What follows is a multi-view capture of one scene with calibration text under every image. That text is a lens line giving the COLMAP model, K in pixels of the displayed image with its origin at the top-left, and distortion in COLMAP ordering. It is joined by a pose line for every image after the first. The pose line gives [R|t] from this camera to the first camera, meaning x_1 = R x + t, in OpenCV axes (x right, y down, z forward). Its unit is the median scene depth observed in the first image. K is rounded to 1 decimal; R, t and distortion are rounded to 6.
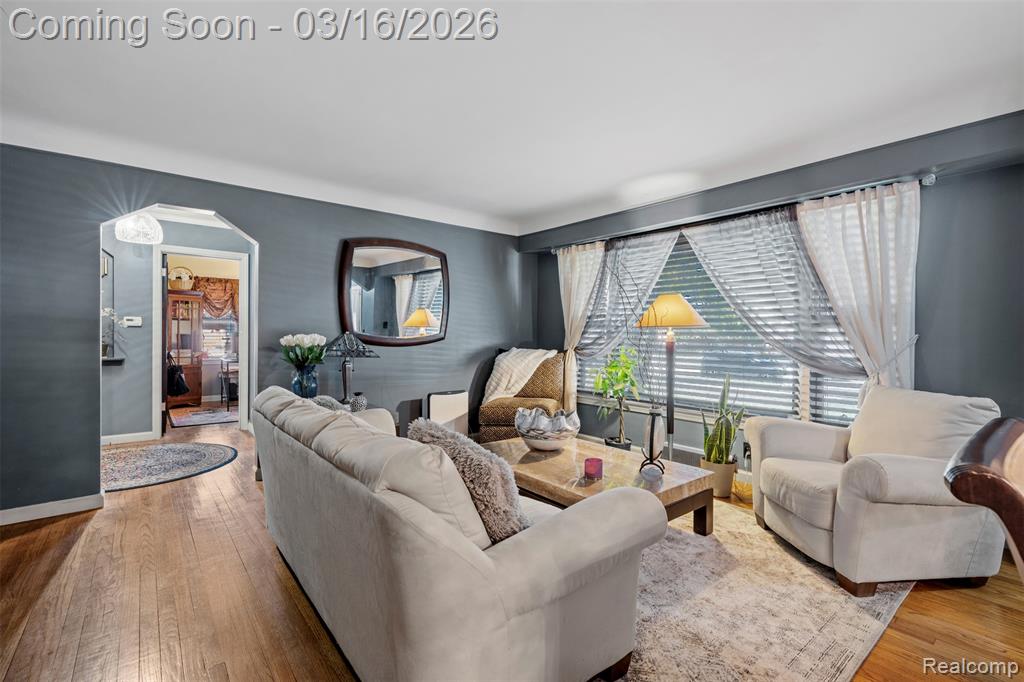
lens RADIAL K [[461.0, 0, 516.0], [0, 461.0, 335.7], [0, 0, 1]] dist [-0.003126, 0.000620]
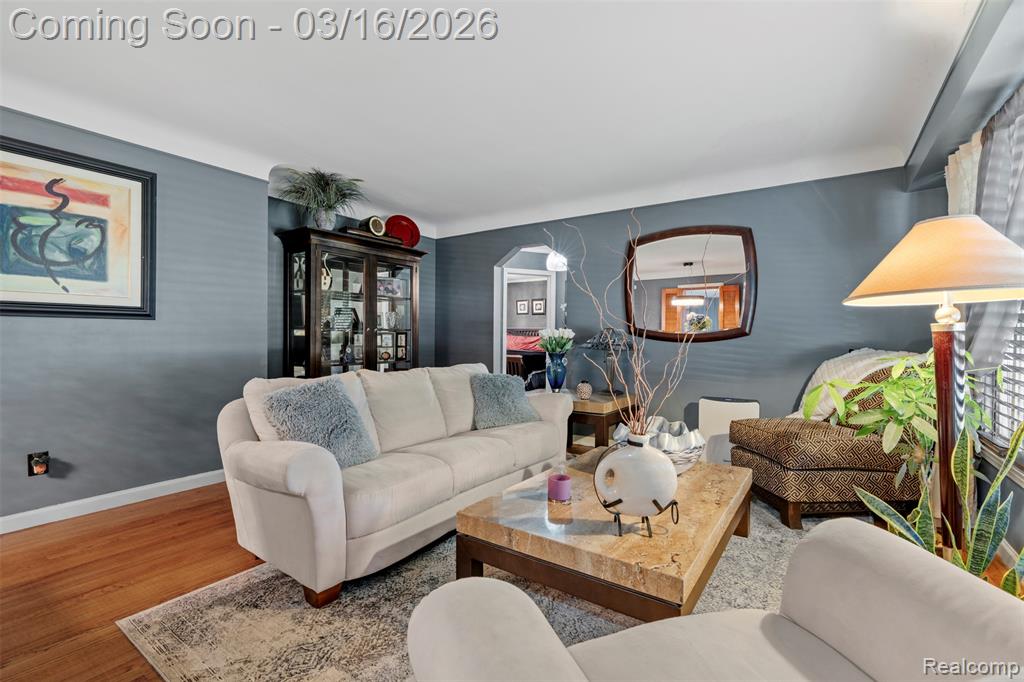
lens RADIAL K [[461.0, 0, 516.0], [0, 461.0, 335.7], [0, 0, 1]] dist [-0.003126, 0.000620]
pose [[0.287570, -0.005499, -0.957744, 0.441879], [-0.003244, 0.999972, -0.006716, 0.014033], [0.957754, 0.005038, 0.287544, 0.338630]]
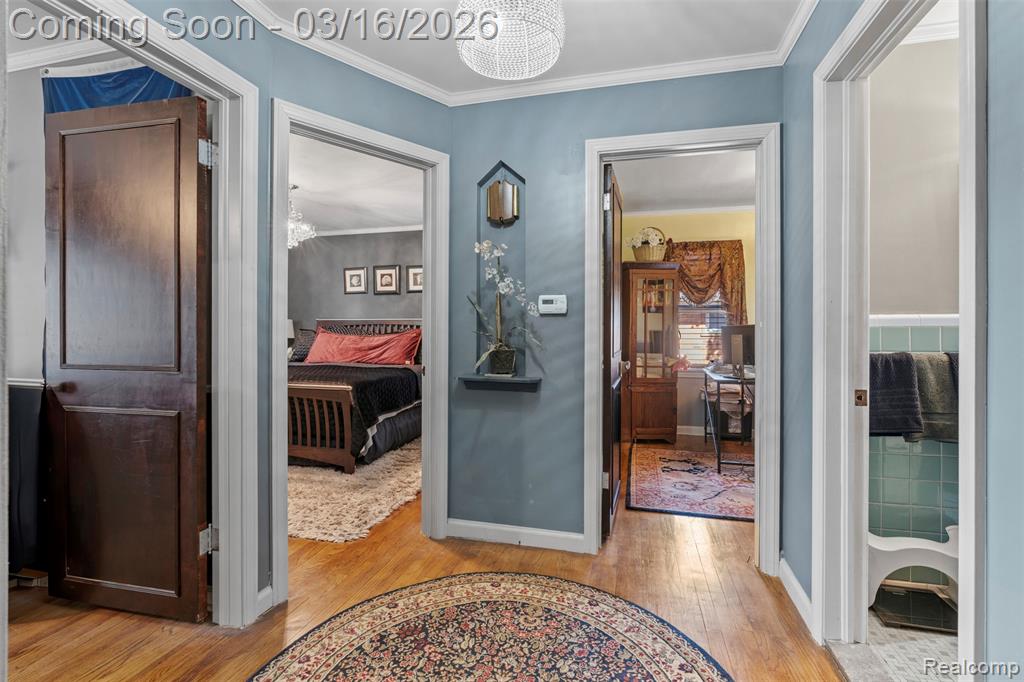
lens RADIAL K [[461.0, 0, 516.0], [0, 461.0, 335.7], [0, 0, 1]] dist [-0.003126, 0.000620]
pose [[0.590246, 0.002577, -0.807220, -0.419876], [0.003763, 0.999975, 0.005944, -0.000531], [0.807215, -0.006546, 0.590221, 0.621860]]
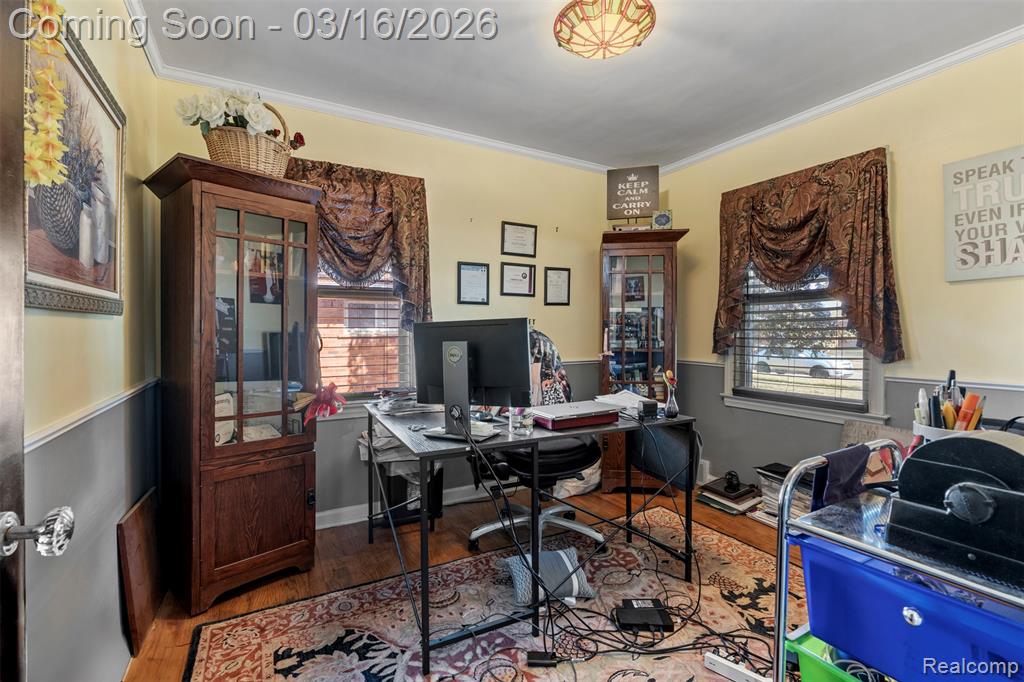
lens RADIAL K [[461.0, 0, 516.0], [0, 461.0, 335.7], [0, 0, 1]] dist [-0.003126, 0.000620]
pose [[0.984271, -0.002867, -0.176644, -0.693101], [0.004461, 0.999953, 0.008626, -0.003448], [0.176611, -0.009278, 0.984237, 1.007647]]
